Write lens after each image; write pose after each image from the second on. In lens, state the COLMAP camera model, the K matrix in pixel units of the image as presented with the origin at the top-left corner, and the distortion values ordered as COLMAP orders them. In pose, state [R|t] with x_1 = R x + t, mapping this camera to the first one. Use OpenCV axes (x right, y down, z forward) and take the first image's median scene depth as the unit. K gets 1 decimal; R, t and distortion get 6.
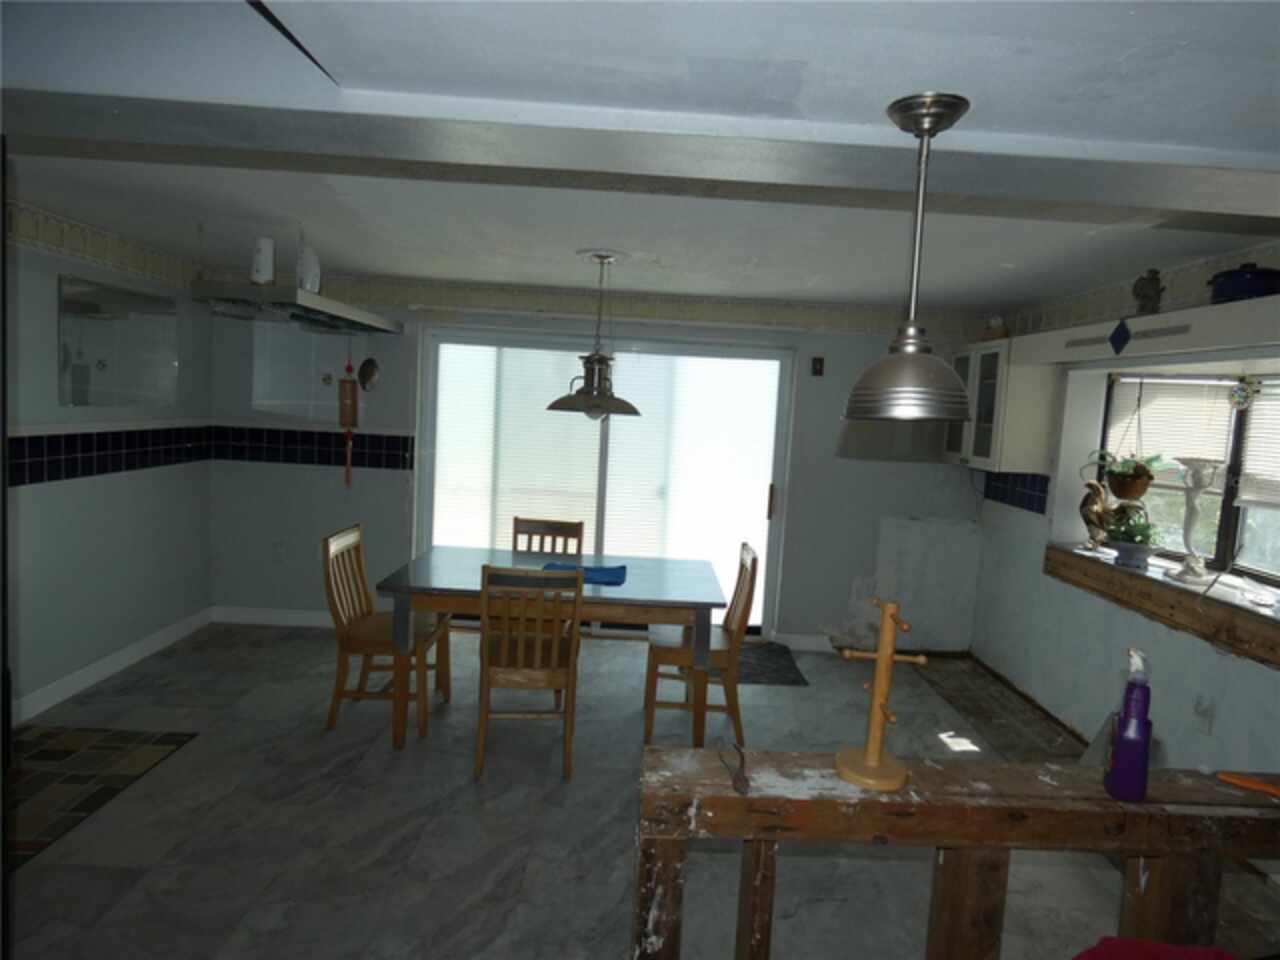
lens RADIAL K [[745.8, 0, 640.0], [0, 745.8, 480.0], [0, 0, 1]] dist [-0.022545, 0.000040]
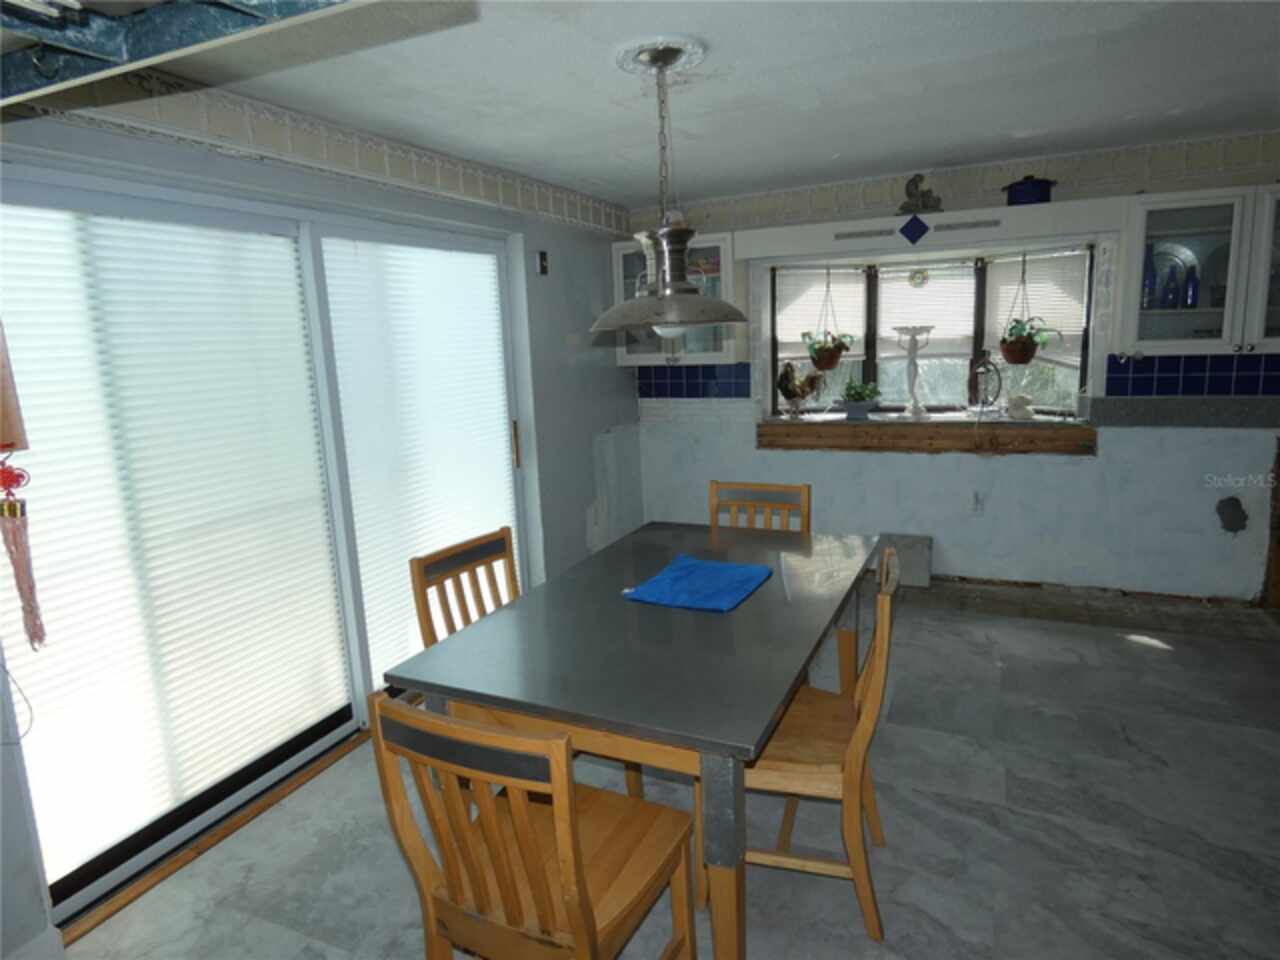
lens RADIAL K [[763.4, 0, 640.0], [0, 763.4, 480.0], [0, 0, 1]] dist [0.005561, 0.000668]
pose [[0.423506, -0.241351, 0.873151, -0.546540], [0.156917, 0.968831, 0.191688, -0.077304], [-0.892199, 0.055831, 0.448178, 0.626092]]
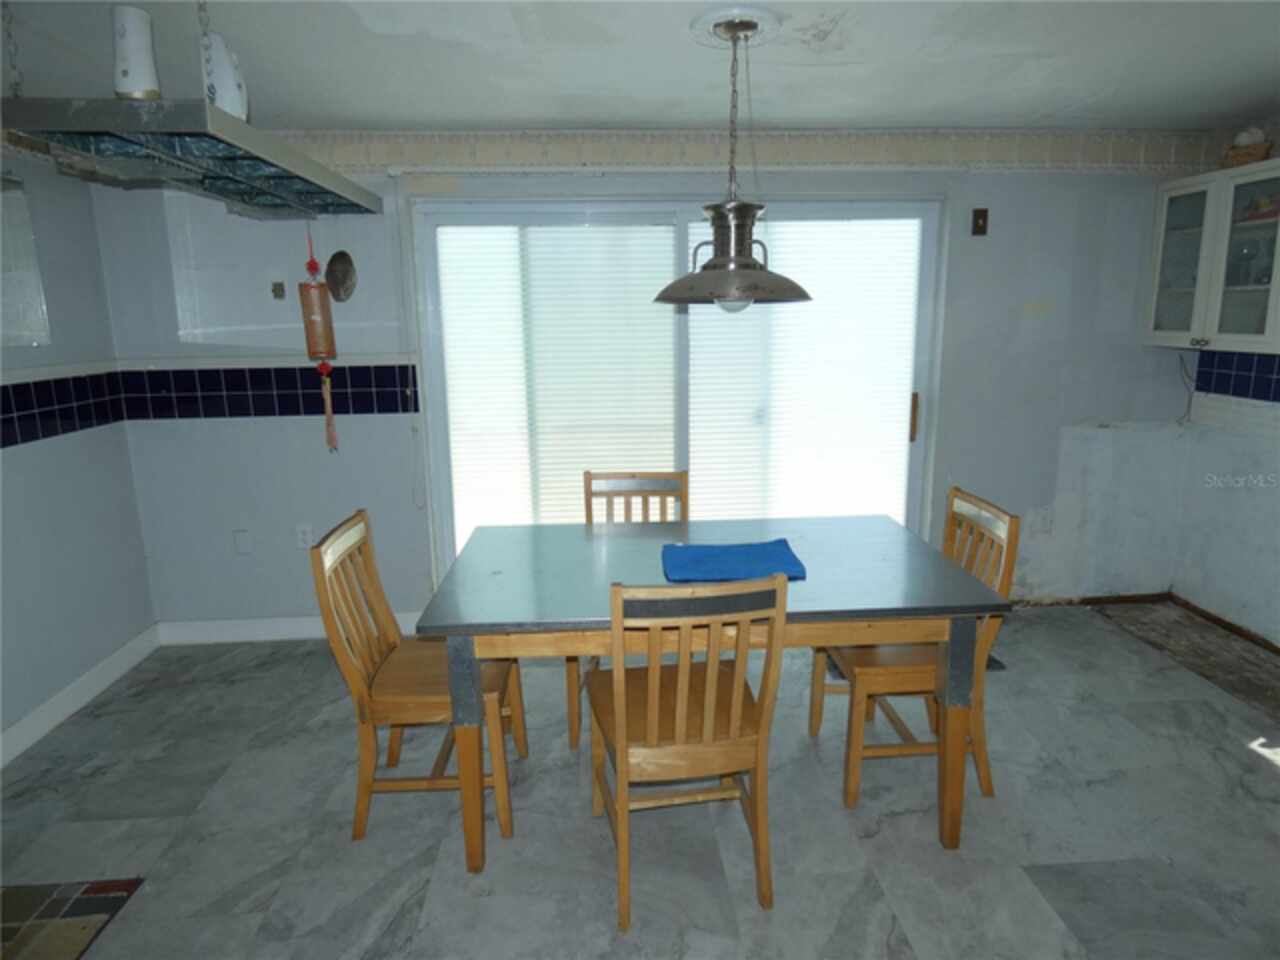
lens RADIAL K [[764.8, 0, 643.2], [0, 764.8, 482.3], [0, 0, 1]] dist [-0.030762, 0.018050]
pose [[0.996414, -0.079734, 0.028323, -0.134732], [0.075914, 0.990231, 0.116962, -0.018427], [-0.037372, -0.114392, 0.992733, 0.303187]]
